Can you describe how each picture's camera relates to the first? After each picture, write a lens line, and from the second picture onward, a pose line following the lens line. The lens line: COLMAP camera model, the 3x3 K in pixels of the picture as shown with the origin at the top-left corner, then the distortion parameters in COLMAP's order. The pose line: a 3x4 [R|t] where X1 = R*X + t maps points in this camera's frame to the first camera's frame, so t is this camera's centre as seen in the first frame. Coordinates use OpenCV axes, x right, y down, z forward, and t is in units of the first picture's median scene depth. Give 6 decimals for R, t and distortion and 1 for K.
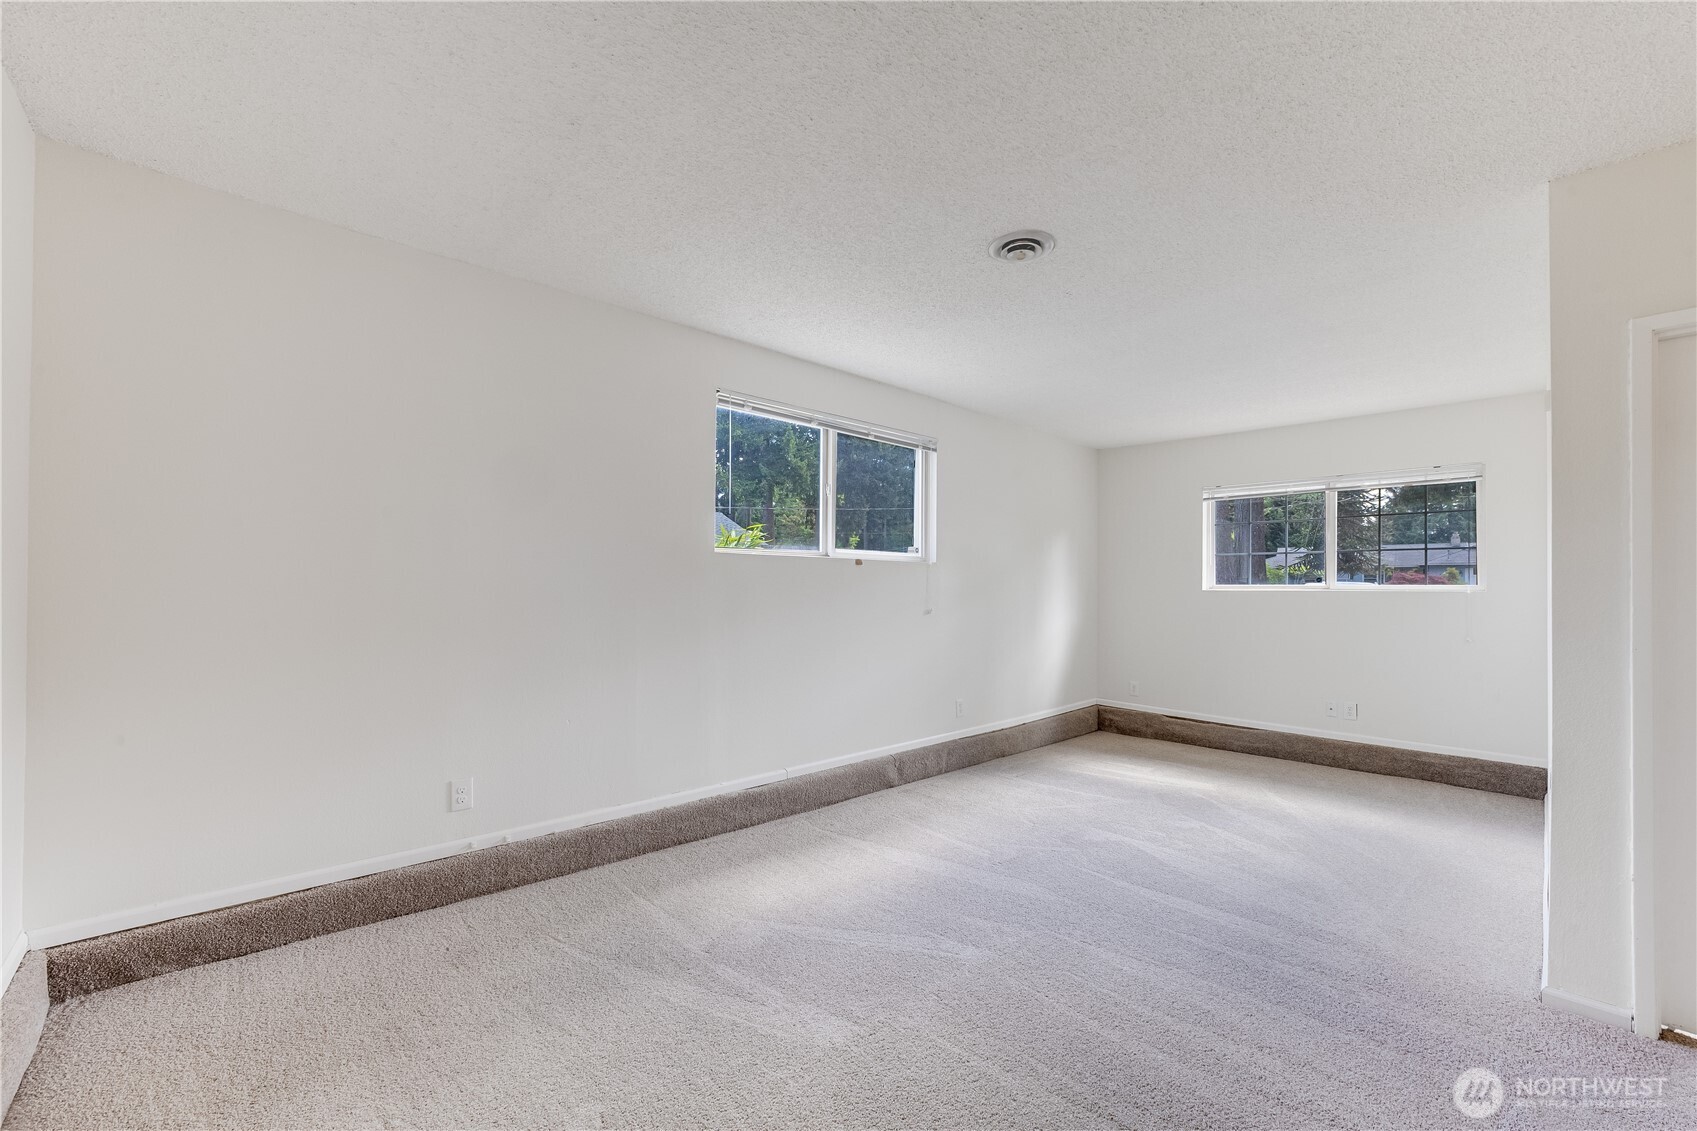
lens RADIAL K [[687.3, 0, 840.1], [0, 687.3, 554.0], [0, 0, 1]] dist [-0.046235, 0.020116]
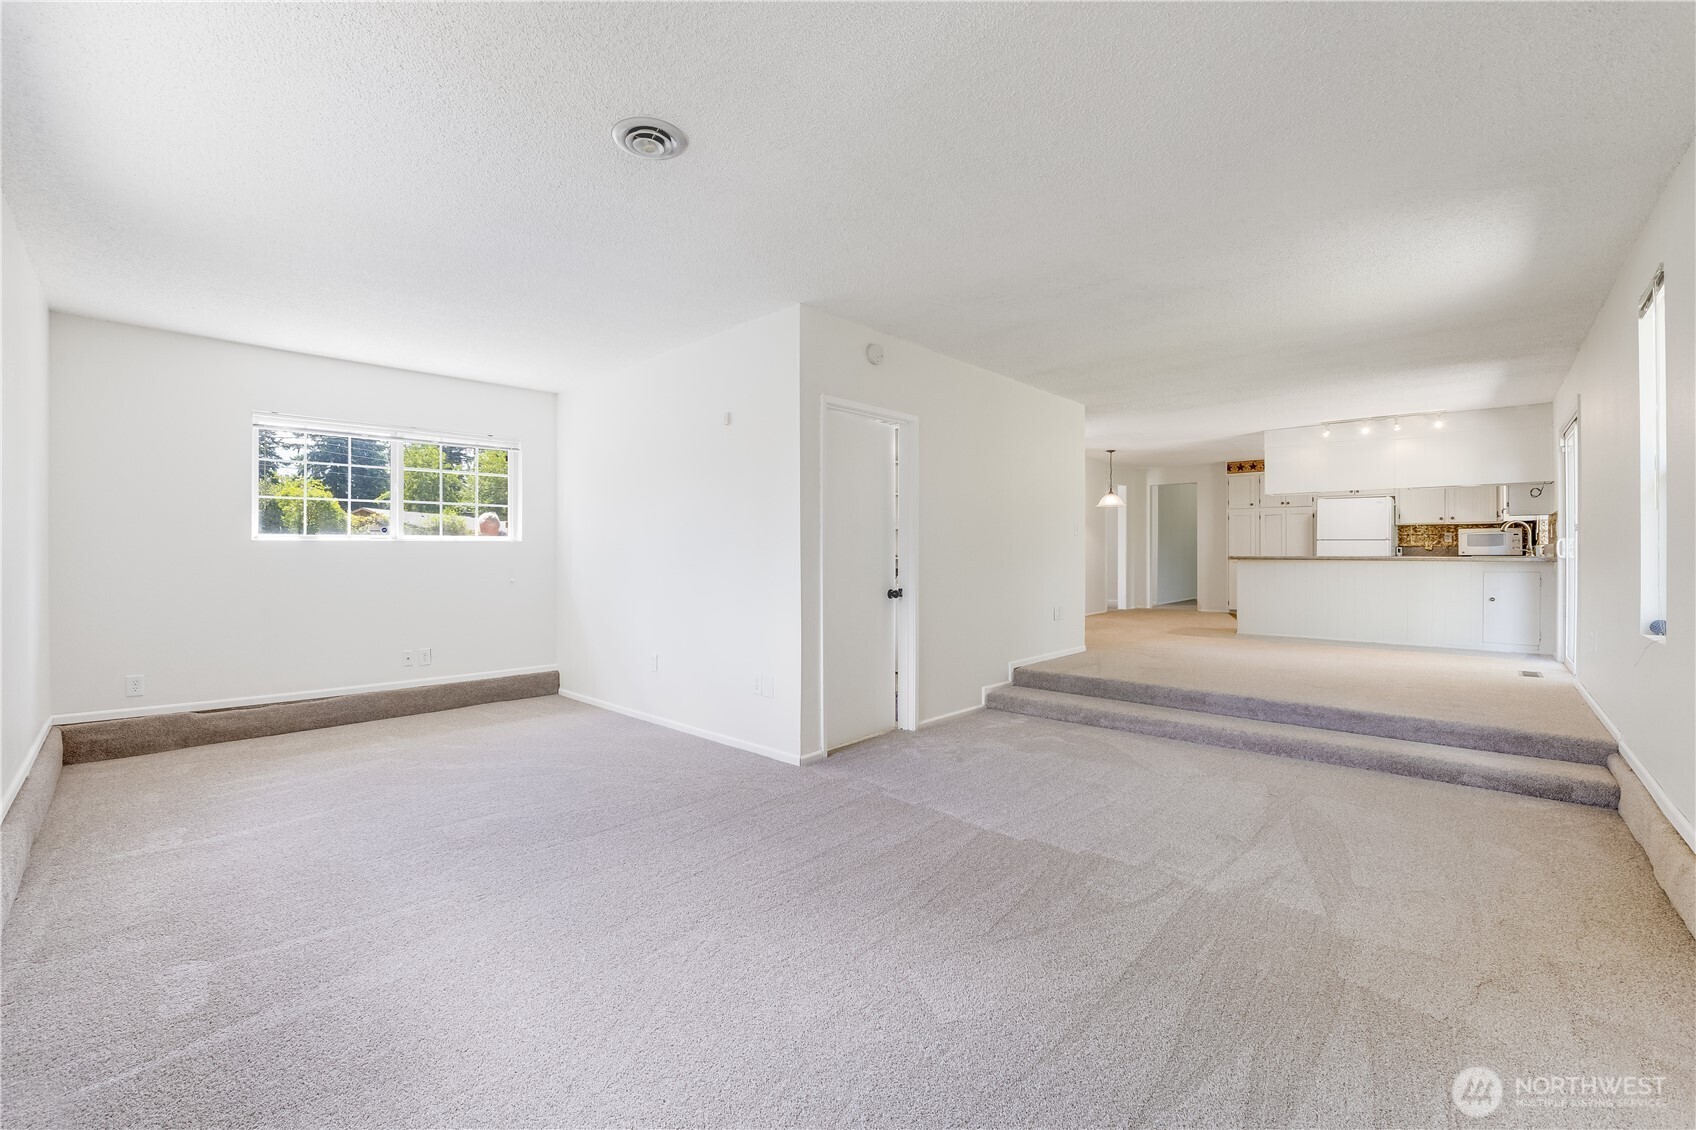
lens RADIAL K [[686.9, 0, 839.6], [0, 686.9, 553.5], [0, 0, 1]] dist [-0.046235, 0.020116]
pose [[0.014240, -0.019332, 0.999712, -0.341826], [-0.041666, 0.998933, 0.019910, 0.027247], [-0.999030, -0.041938, 0.013419, 0.408511]]
